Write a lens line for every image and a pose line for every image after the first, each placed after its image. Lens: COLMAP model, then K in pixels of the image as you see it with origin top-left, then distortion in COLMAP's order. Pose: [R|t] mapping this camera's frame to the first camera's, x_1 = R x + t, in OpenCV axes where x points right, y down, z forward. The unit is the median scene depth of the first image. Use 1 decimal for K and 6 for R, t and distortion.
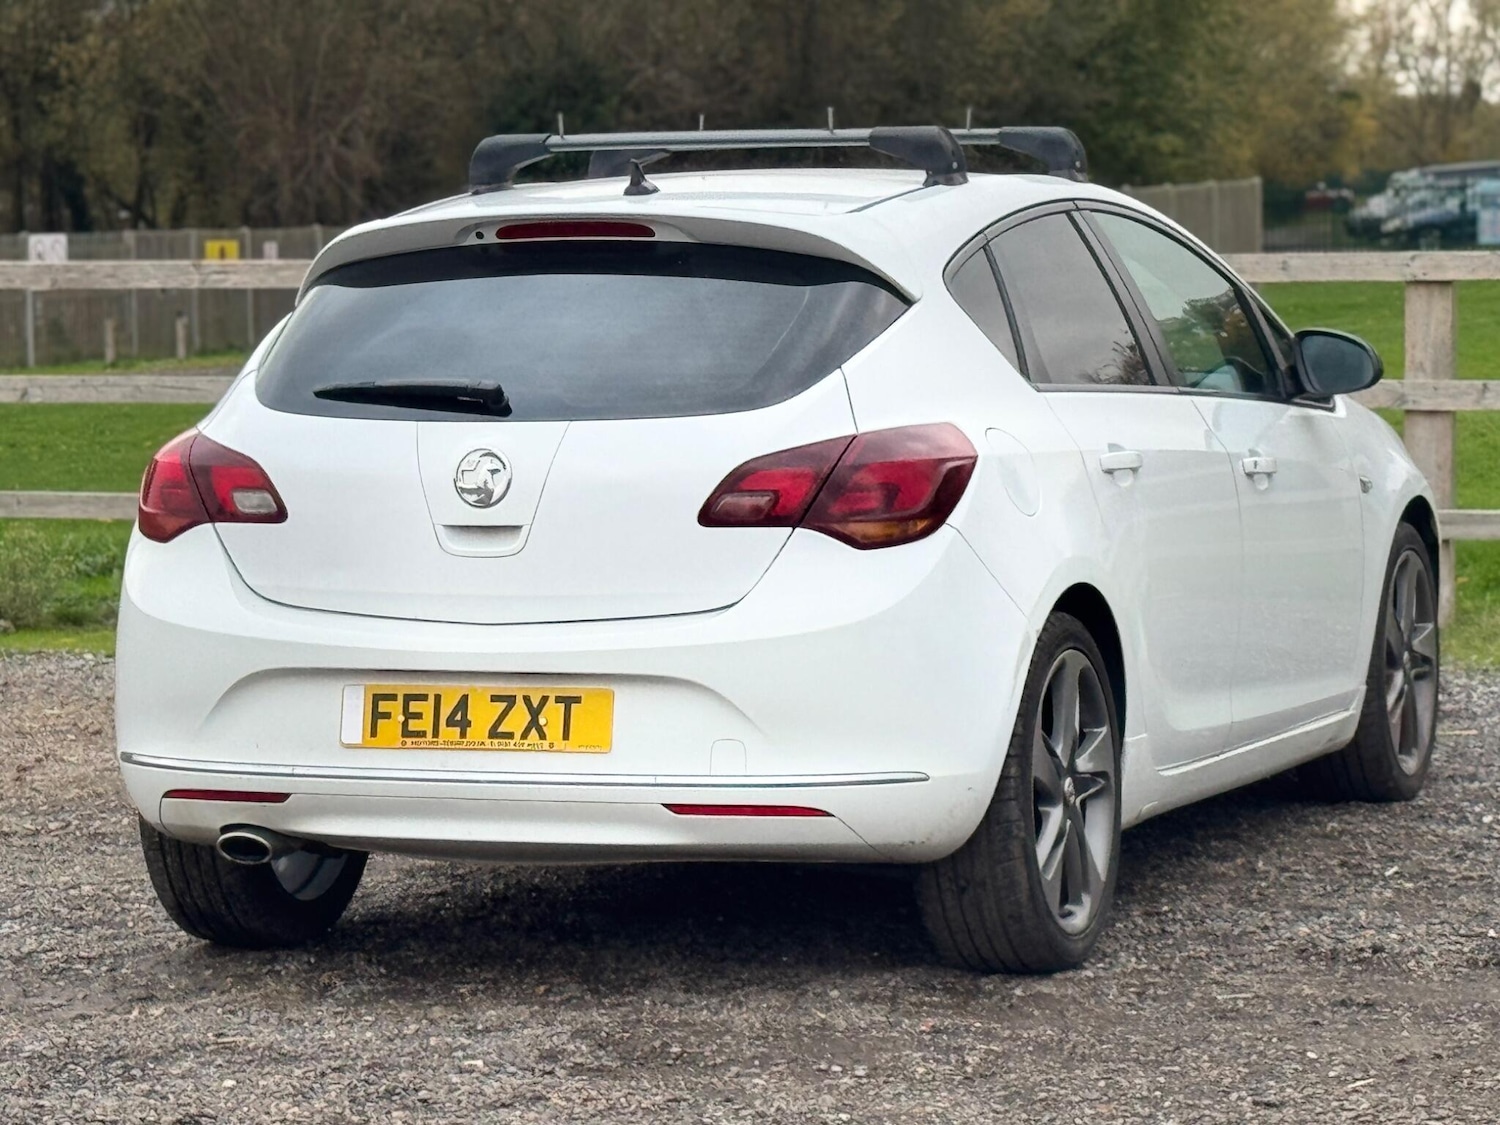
lens RADIAL K [[5411.5, 0, 753.8], [0, 5411.5, 561.4], [0, 0, 1]] dist [0.068227, 2.048336]
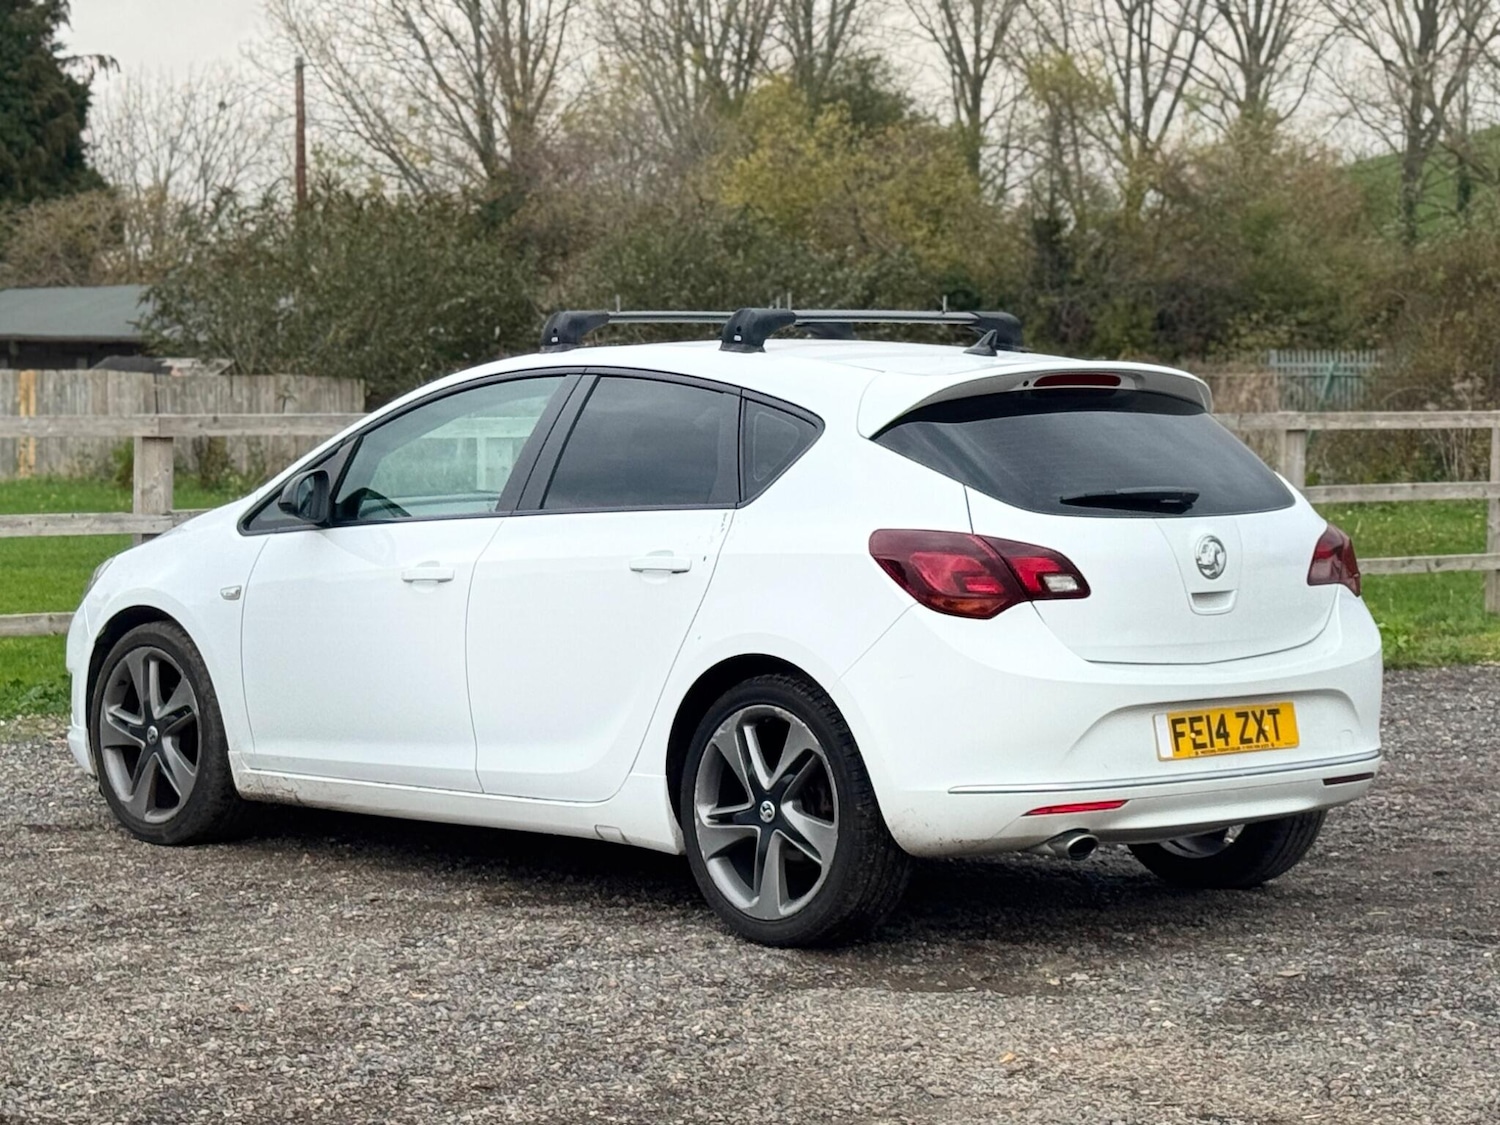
lens RADIAL K [[3965.7, 0, 803.9], [0, 3965.7, 563.6], [0, 0, 1]] dist [0.119377, 0.493247]
pose [[0.448910, -0.030479, 0.893057, -0.997137], [0.056649, 0.998378, 0.005598, -0.025260], [-0.891780, 0.048078, 0.449909, 0.632974]]
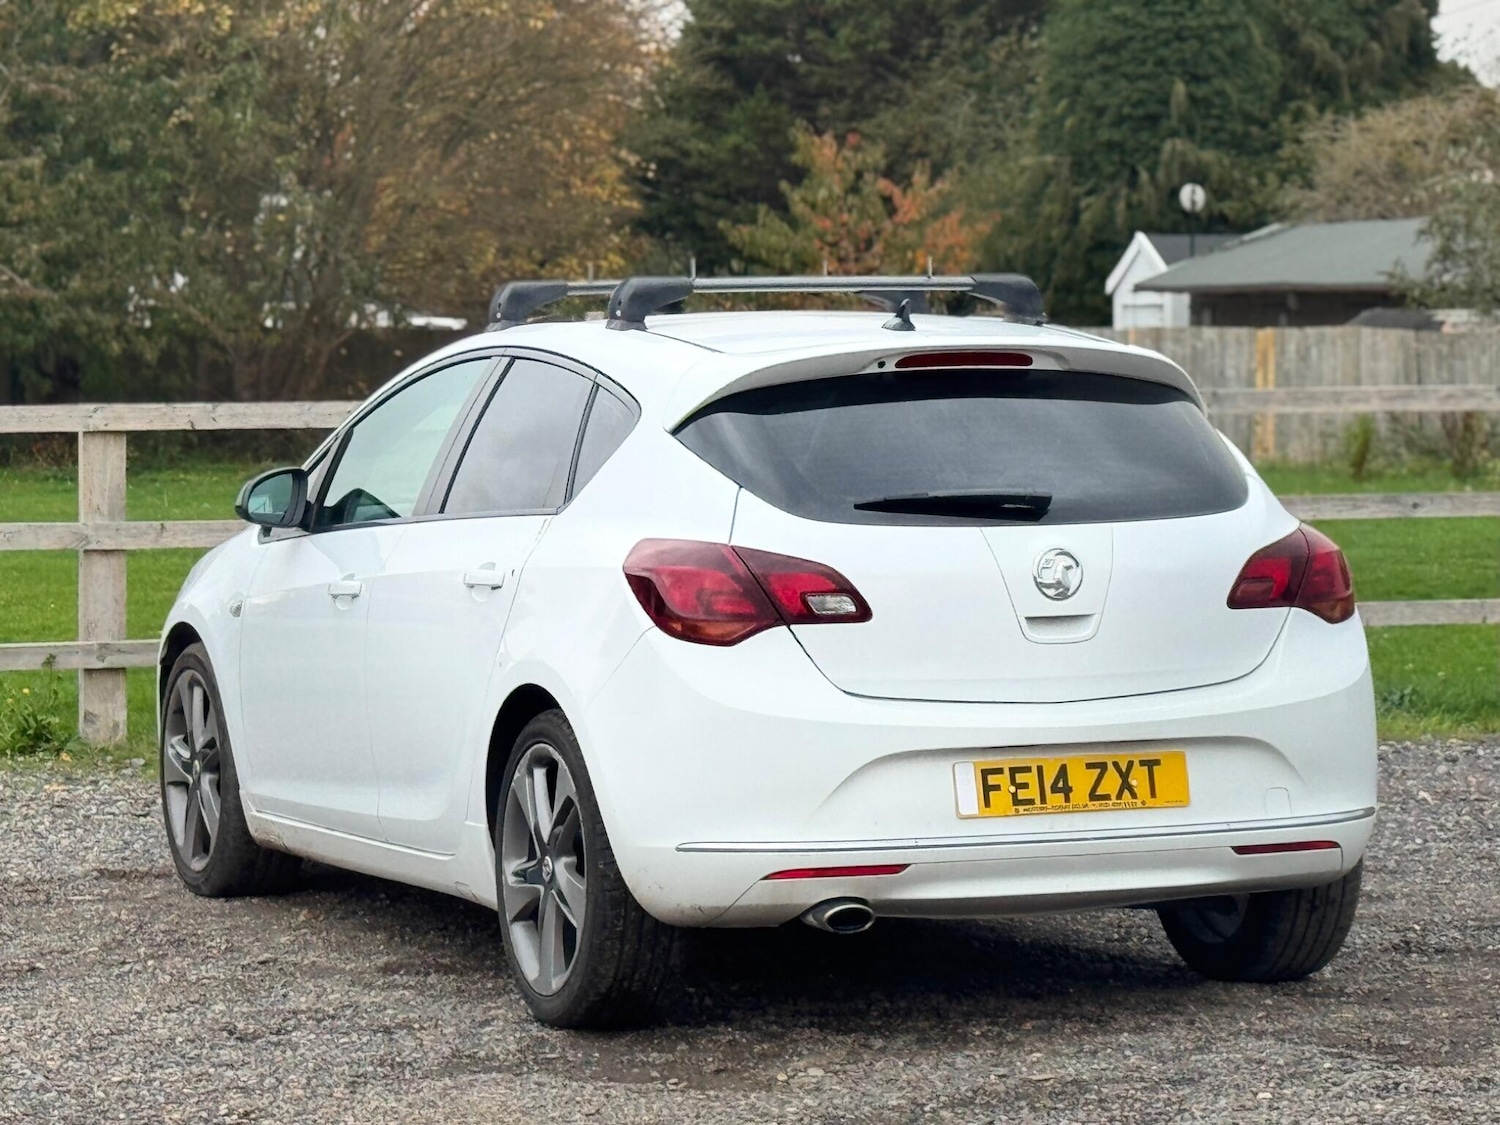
lens RADIAL K [[5210.6, 0, 778.2], [0, 5210.6, 566.4], [0, 0, 1]] dist [0.022909, 3.709441]
pose [[0.736581, -0.027048, 0.675808, -0.830938], [0.050276, 0.998625, -0.014828, -0.003691], [-0.674478, 0.044899, 0.736928, 0.229230]]
